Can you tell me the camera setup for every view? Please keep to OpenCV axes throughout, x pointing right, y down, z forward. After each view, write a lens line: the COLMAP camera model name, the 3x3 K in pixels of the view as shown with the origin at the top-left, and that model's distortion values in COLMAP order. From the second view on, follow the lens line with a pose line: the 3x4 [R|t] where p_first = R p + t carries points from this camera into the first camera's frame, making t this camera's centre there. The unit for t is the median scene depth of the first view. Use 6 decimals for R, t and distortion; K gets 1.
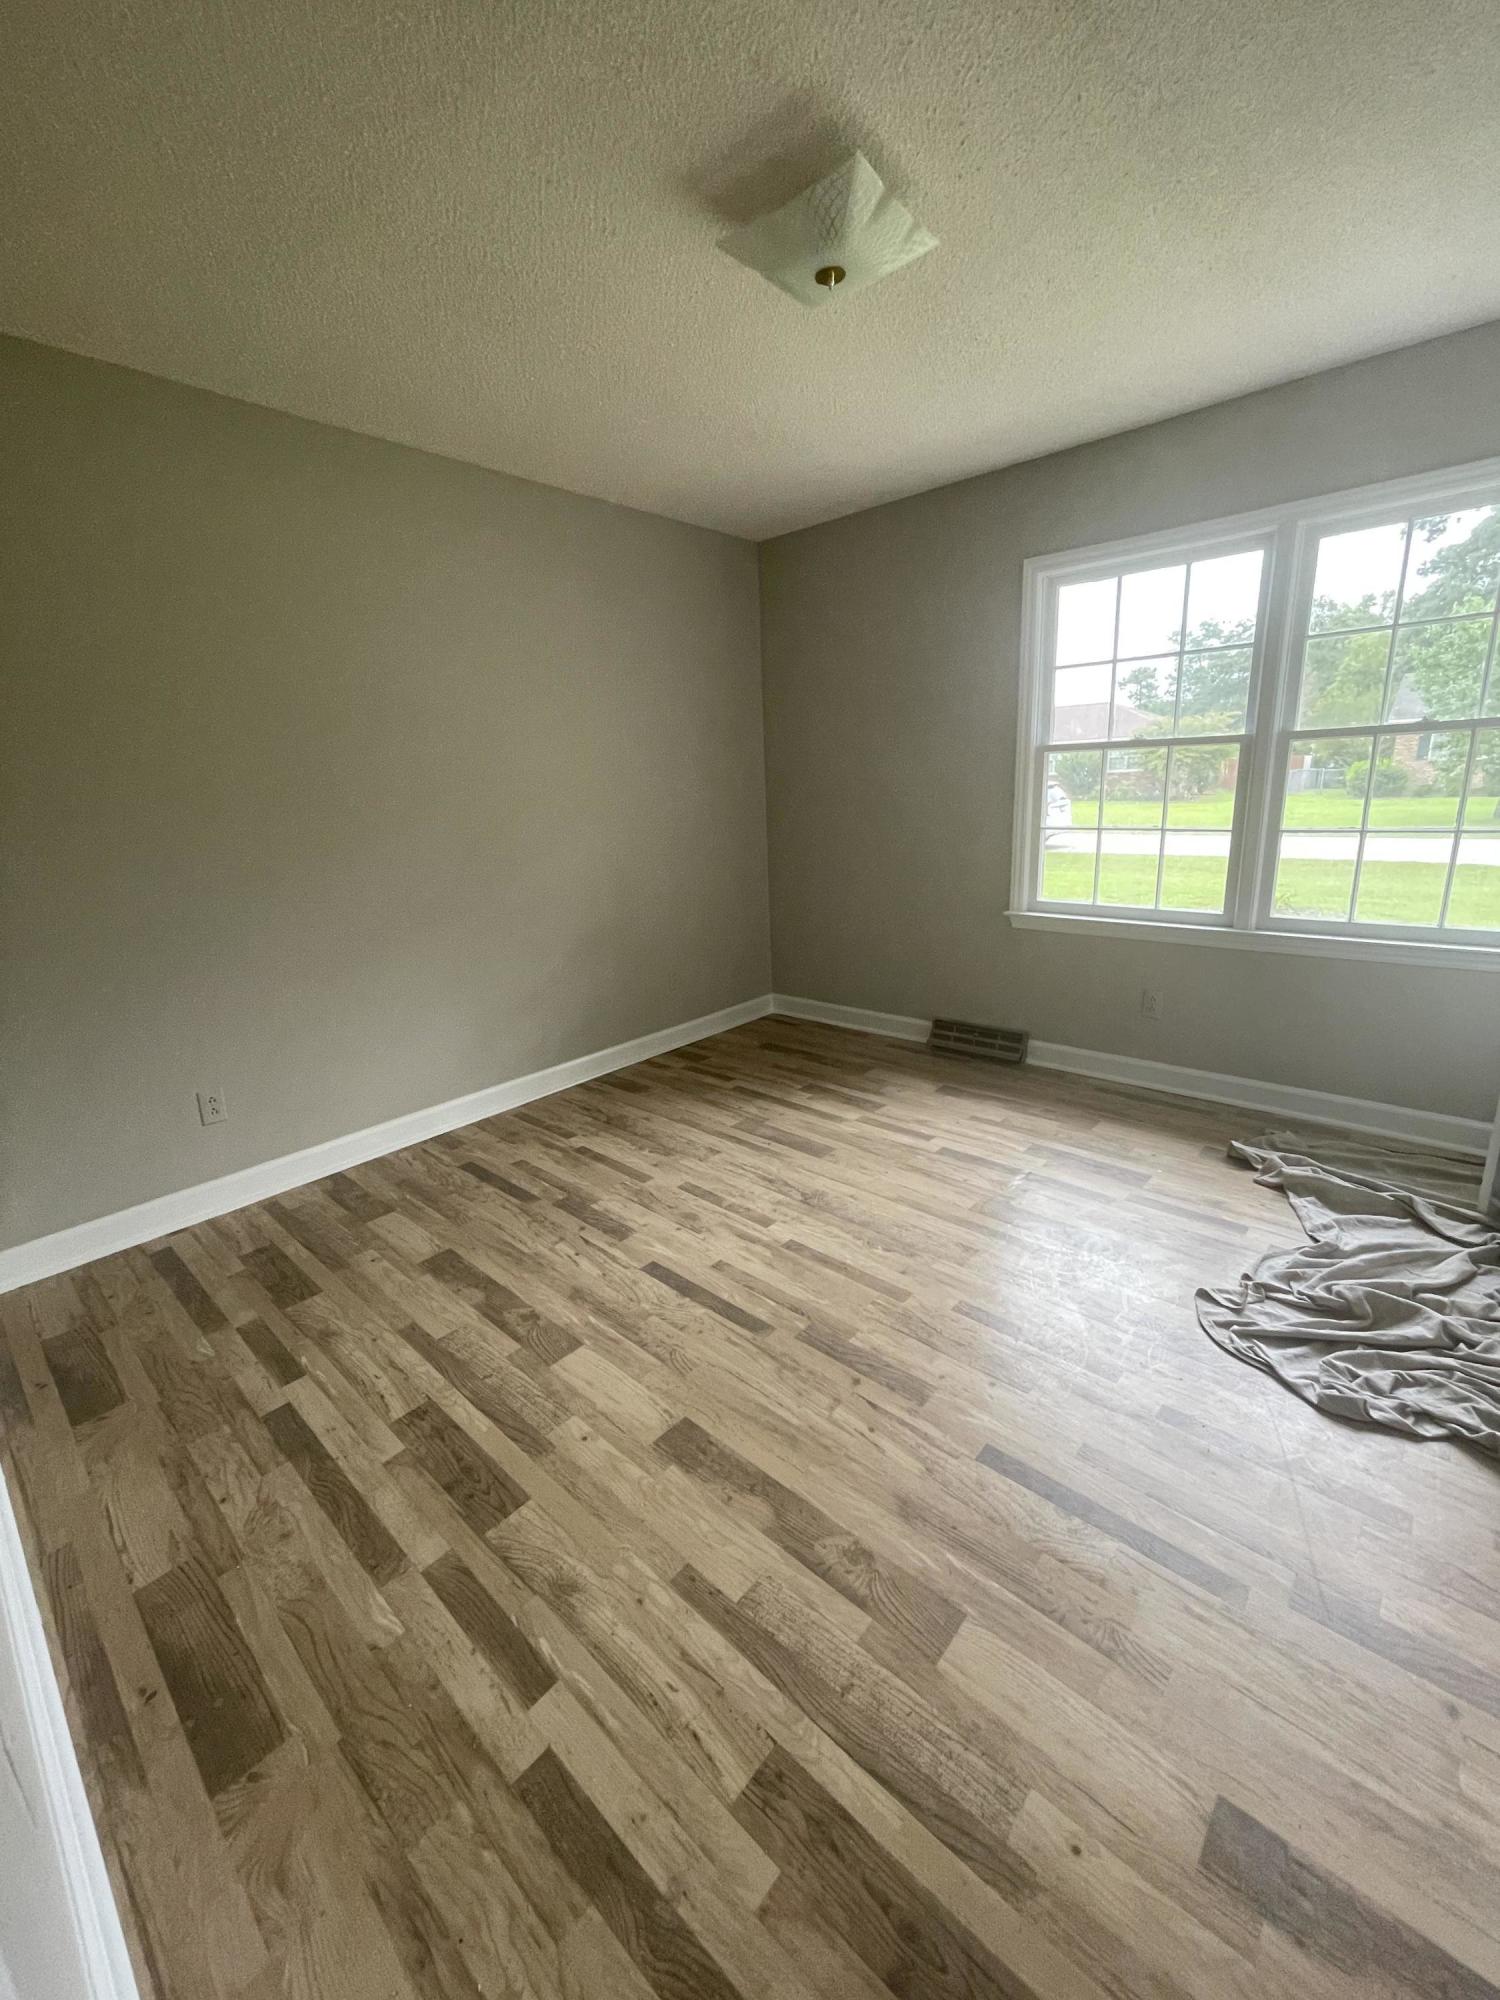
lens RADIAL K [[830.4, 0, 751.4], [0, 830.4, 998.0], [0, 0, 1]] dist [-0.004113, 0.000182]
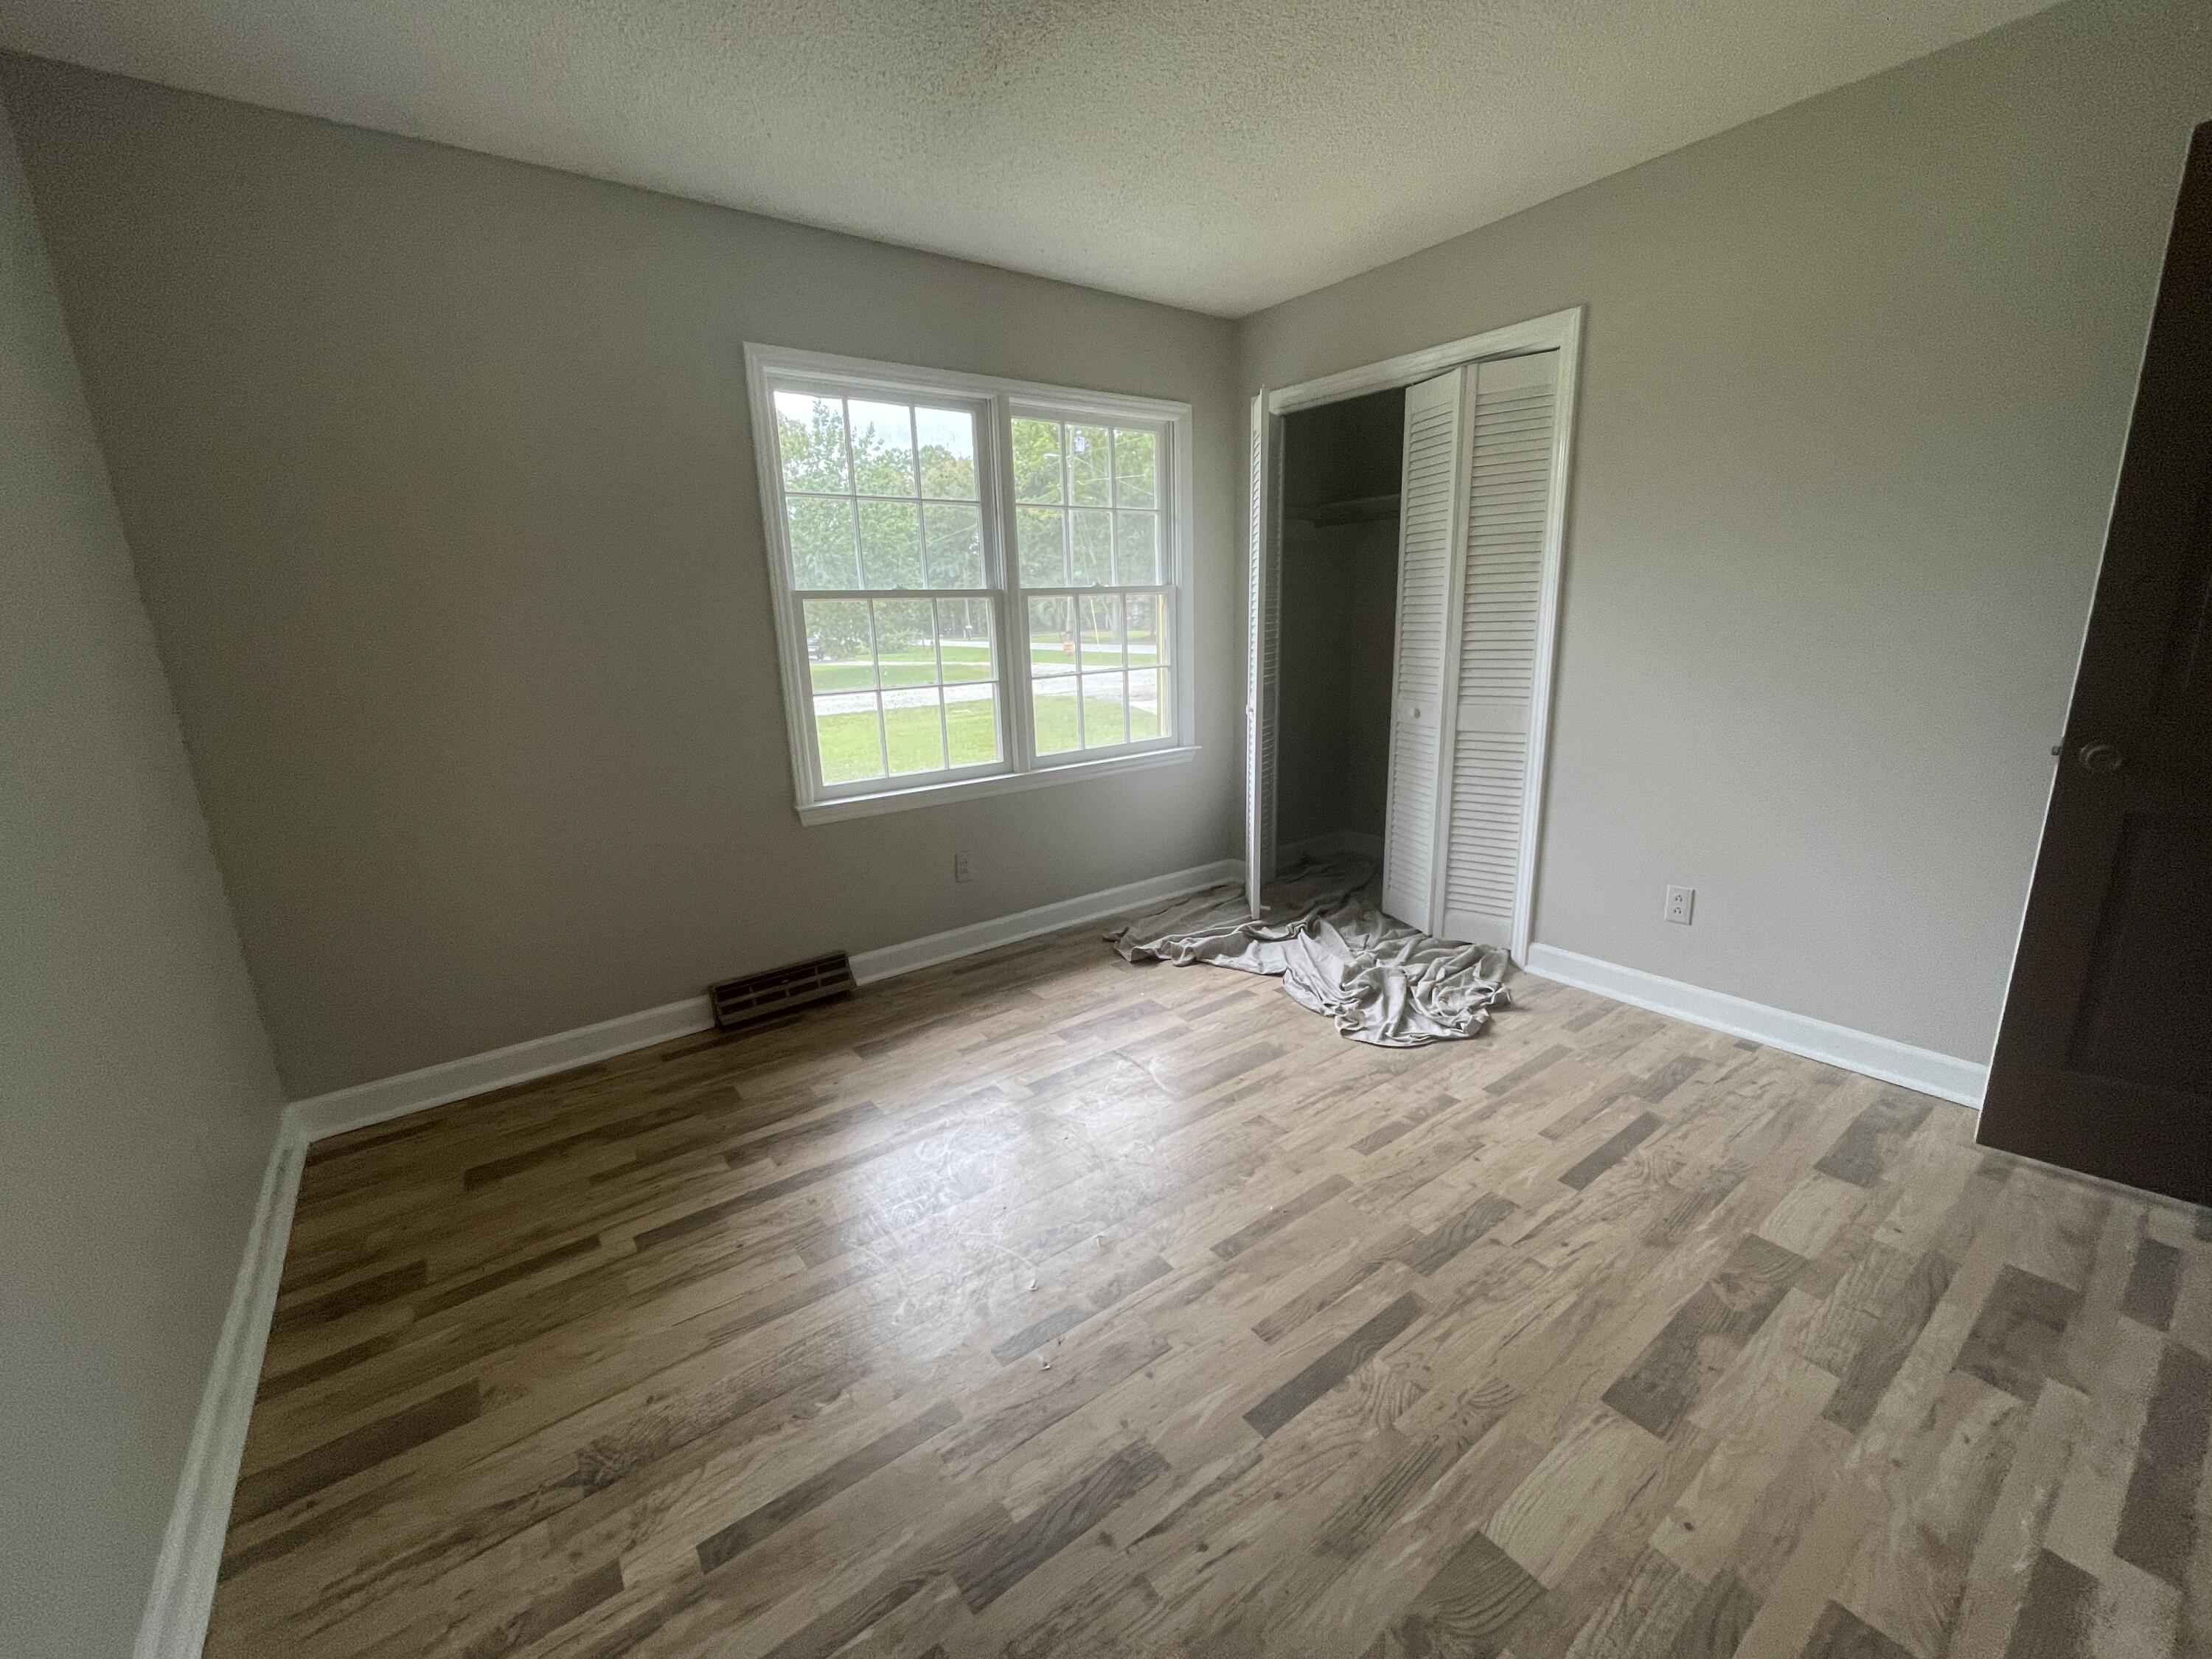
lens RADIAL K [[897.4, 0, 1100.1], [0, 897.4, 837.4], [0, 0, 1]] dist [0.003086, -0.001802]
pose [[0.186155, -0.207460, 0.960368, -0.572512], [0.273154, 0.949847, 0.152240, -0.169156], [-0.943787, 0.233988, 0.233488, 0.737983]]
